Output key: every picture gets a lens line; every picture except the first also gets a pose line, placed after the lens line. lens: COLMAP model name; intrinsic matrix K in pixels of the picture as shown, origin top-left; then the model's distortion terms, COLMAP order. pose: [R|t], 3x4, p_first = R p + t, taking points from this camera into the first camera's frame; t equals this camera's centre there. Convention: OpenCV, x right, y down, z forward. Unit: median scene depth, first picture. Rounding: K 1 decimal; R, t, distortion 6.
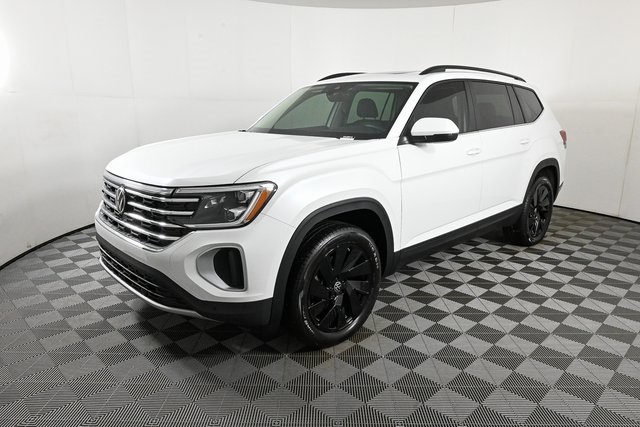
lens RADIAL K [[440.0, 0, 318.9], [0, 440.0, 188.6], [0, 0, 1]] dist [-0.003484, -0.001897]
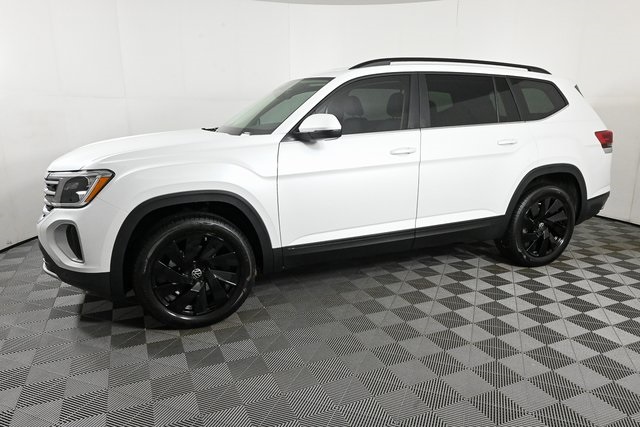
lens RADIAL K [[440.0, 0, 316.0], [0, 440.0, 188.9], [0, 0, 1]] dist [-0.003484, -0.001897]
pose [[0.937985, 0.065435, -0.340445, 0.505407], [-0.062060, 0.997856, 0.020807, -0.015123], [0.341077, 0.001611, 0.940034, 0.079375]]
